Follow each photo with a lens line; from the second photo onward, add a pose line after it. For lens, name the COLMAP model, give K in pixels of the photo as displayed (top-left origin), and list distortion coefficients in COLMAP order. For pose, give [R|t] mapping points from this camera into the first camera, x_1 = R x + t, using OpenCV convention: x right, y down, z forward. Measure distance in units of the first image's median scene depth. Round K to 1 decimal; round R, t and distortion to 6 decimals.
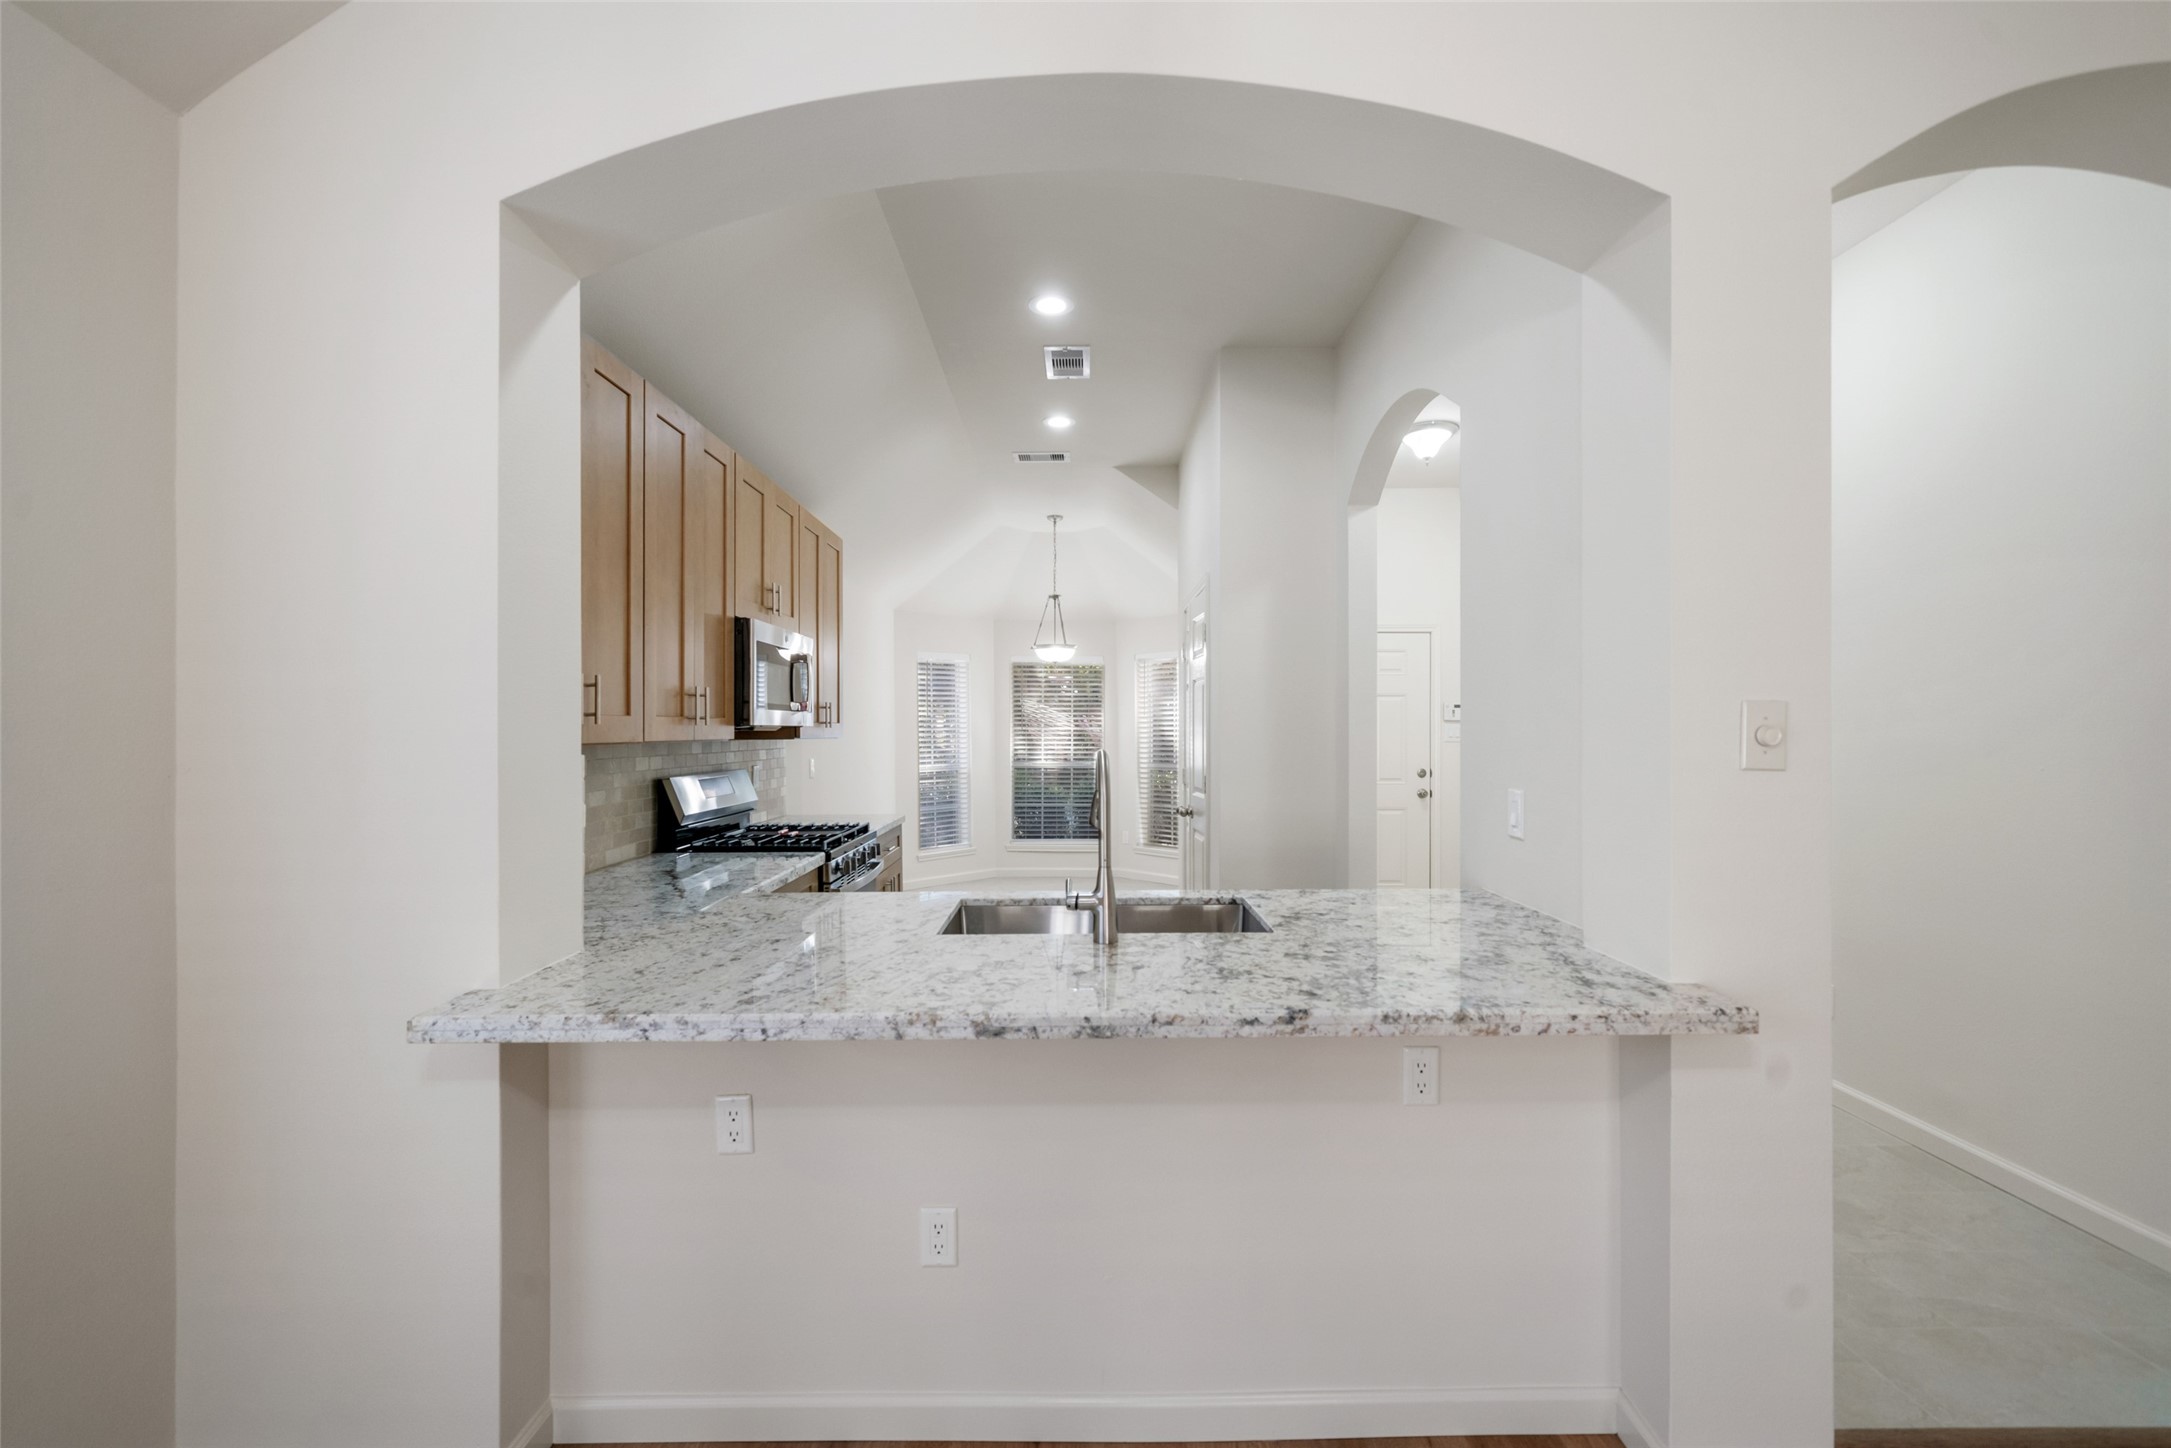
lens RADIAL K [[894.5, 0, 1078.1], [0, 894.5, 724.4], [0, 0, 1]] dist [-0.002606, -0.000014]
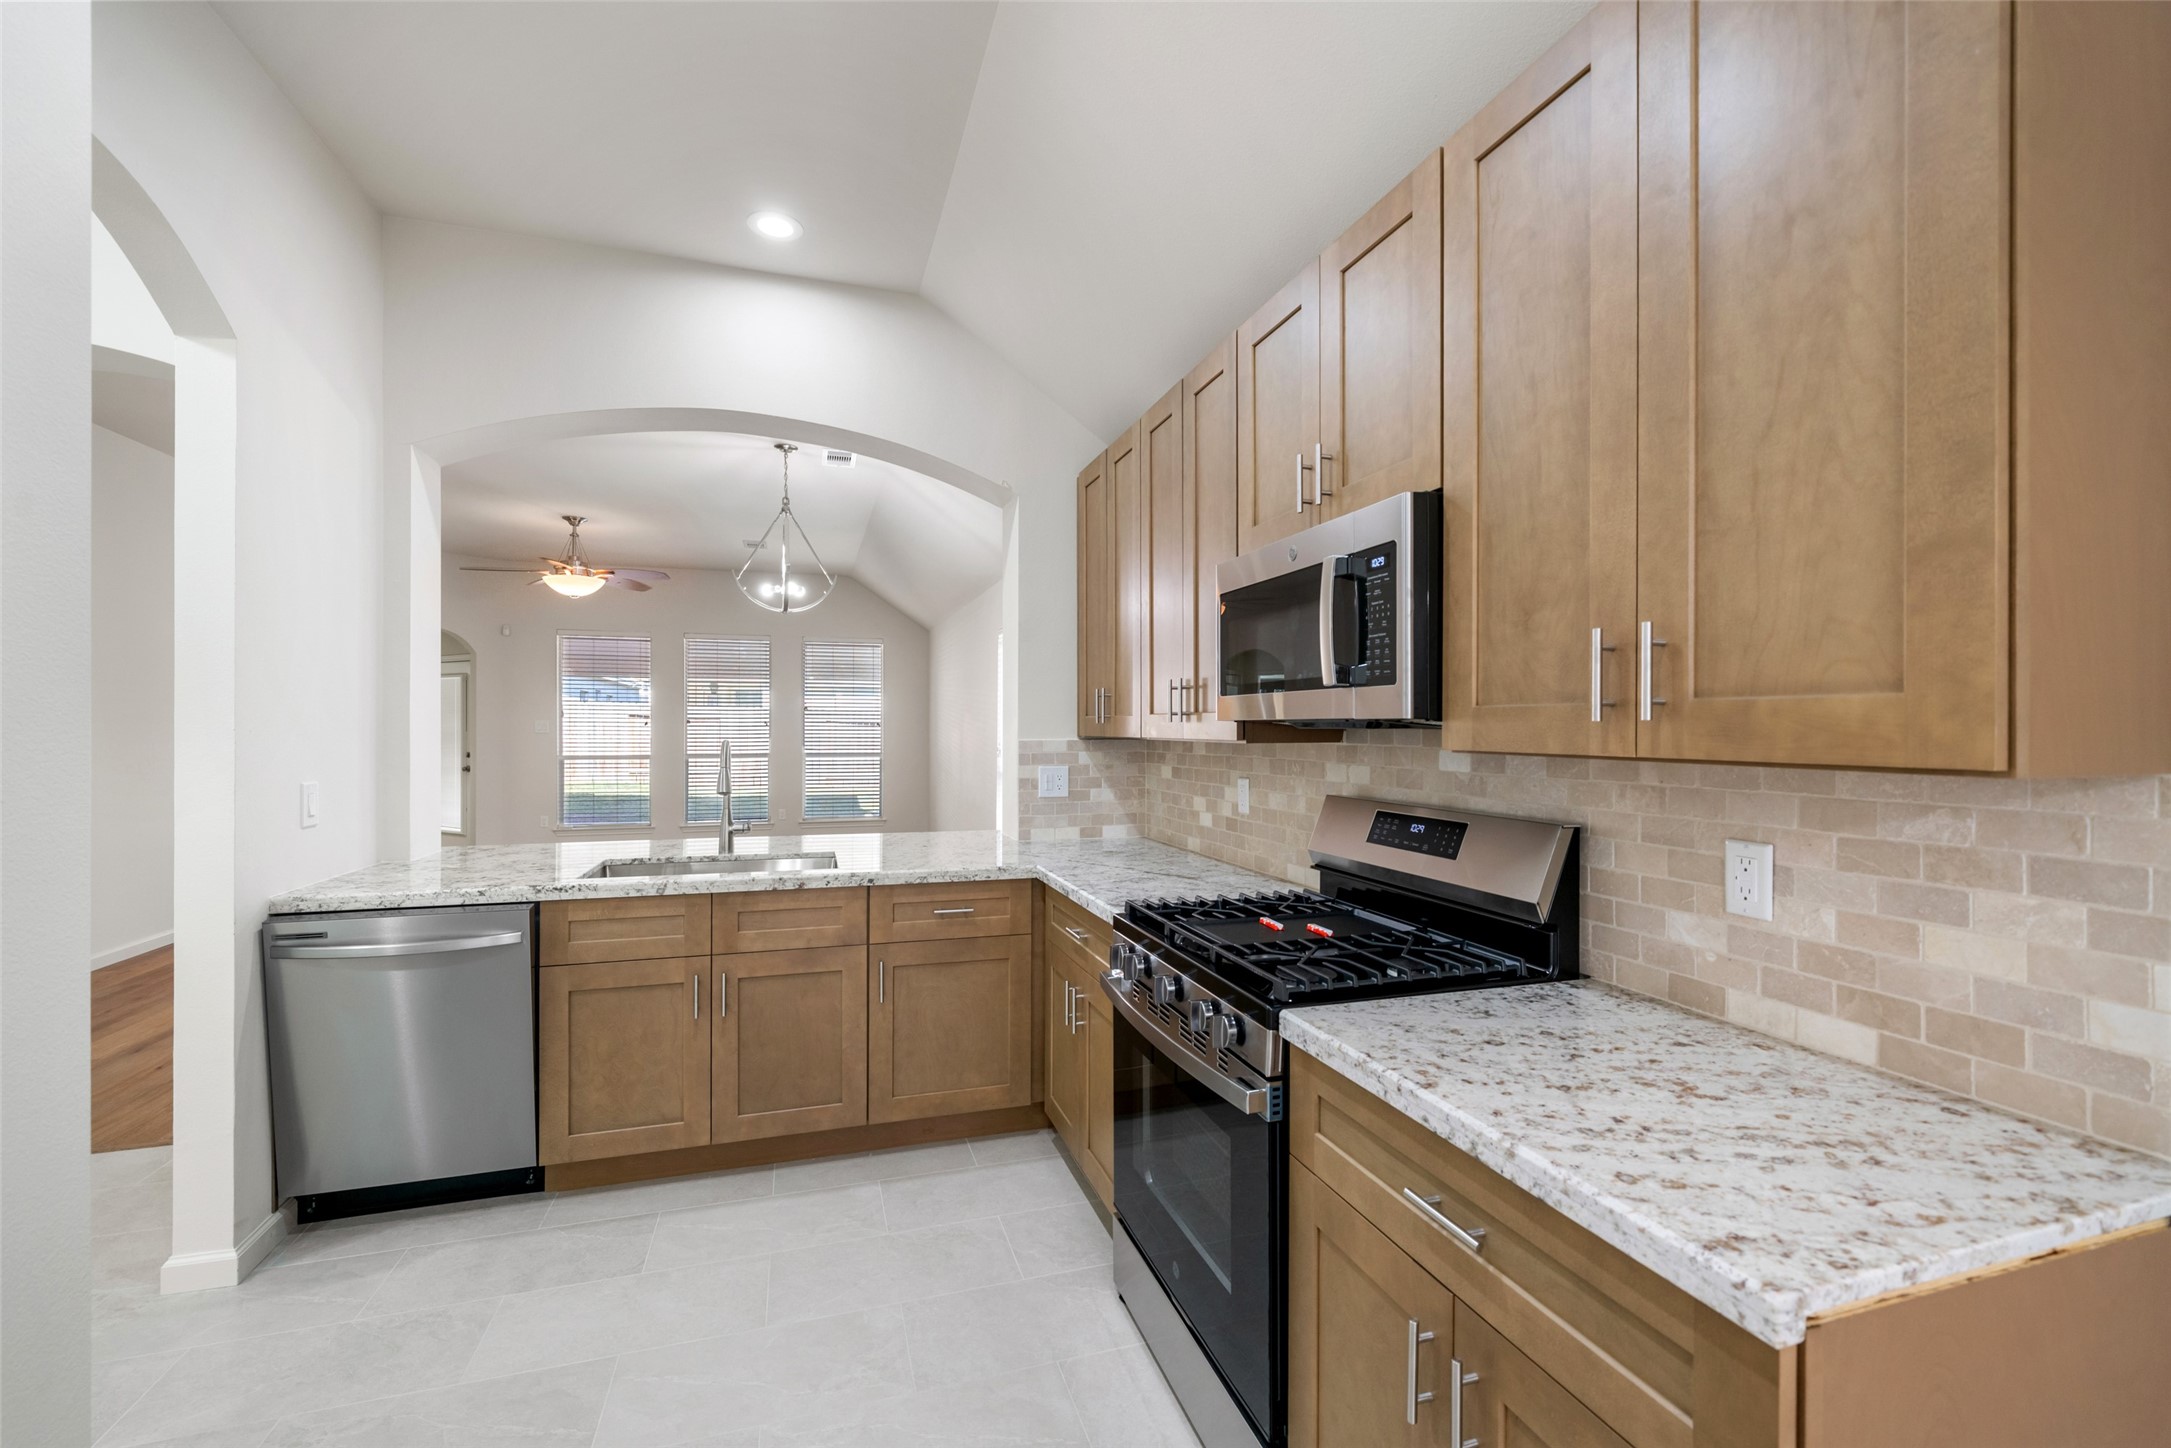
lens RADIAL K [[886.2, 0, 1077.8], [0, 886.2, 722.6], [0, 0, 1]] dist [-0.001747, 0.000000]
pose [[-0.954650, 0.002159, -0.297722, -0.058198], [0.005266, 0.999940, -0.009634, 0.007746], [0.297684, -0.010765, -0.954604, 1.512782]]
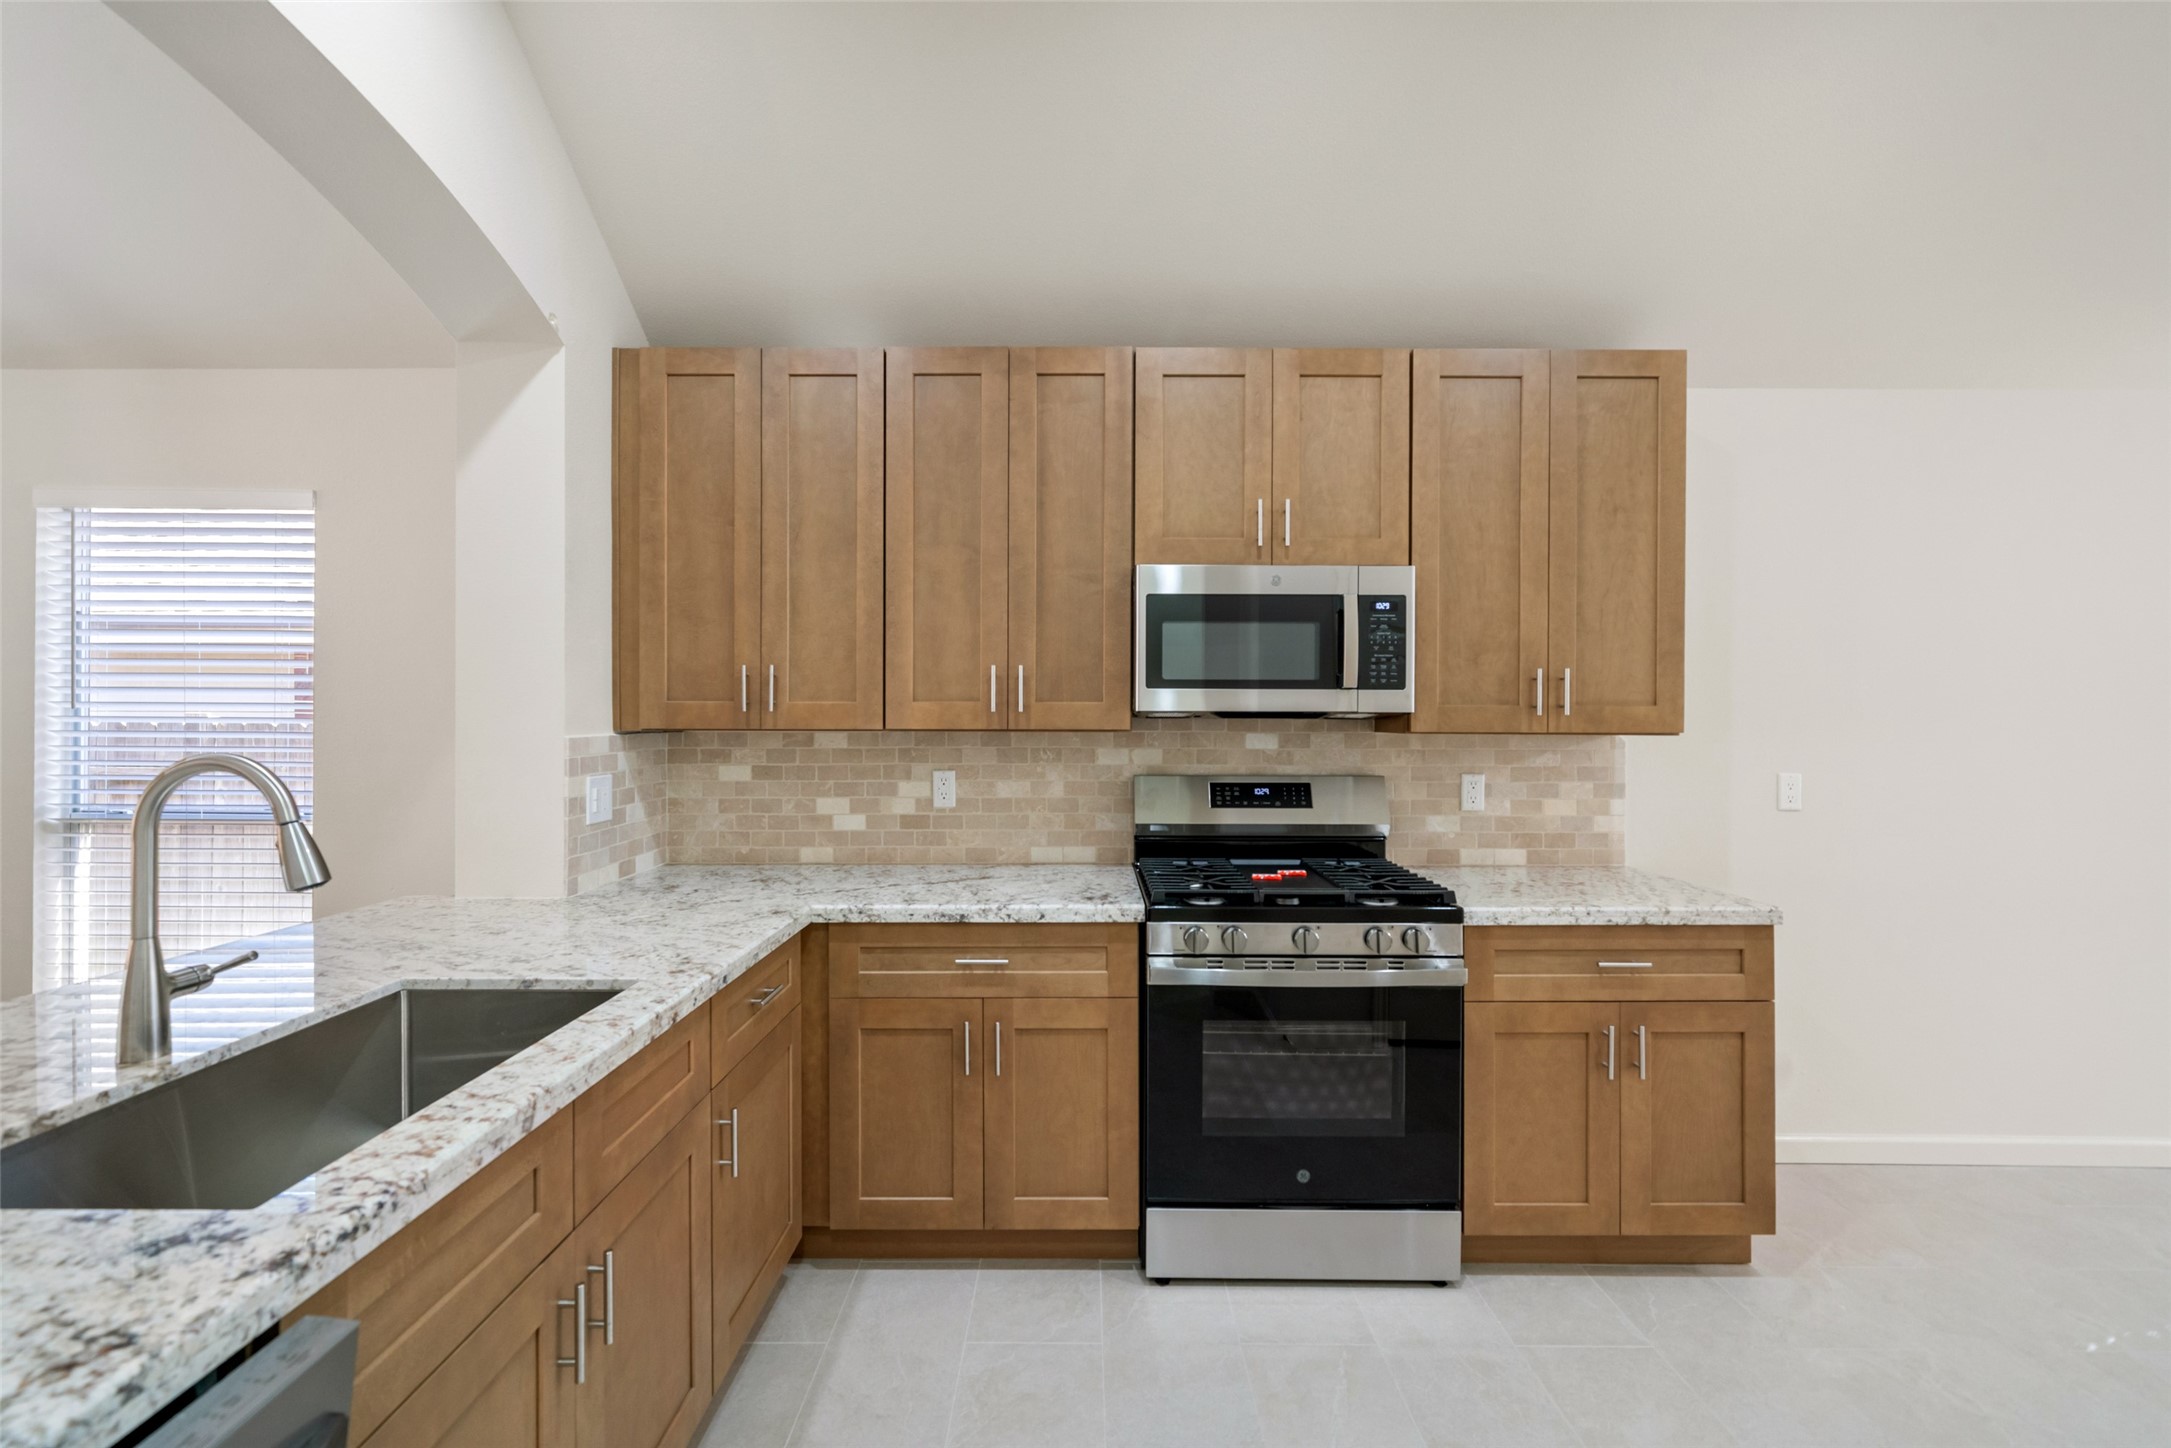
lens RADIAL K [[917.3, 0, 1078.9], [0, 917.3, 715.2], [0, 0, 1]] dist [-0.000886, -0.000164]
pose [[-0.009041, 0.004721, -0.999948, 0.357095], [0.003972, 0.999981, 0.004685, 0.000483], [0.999951, -0.003929, -0.009060, 0.899466]]
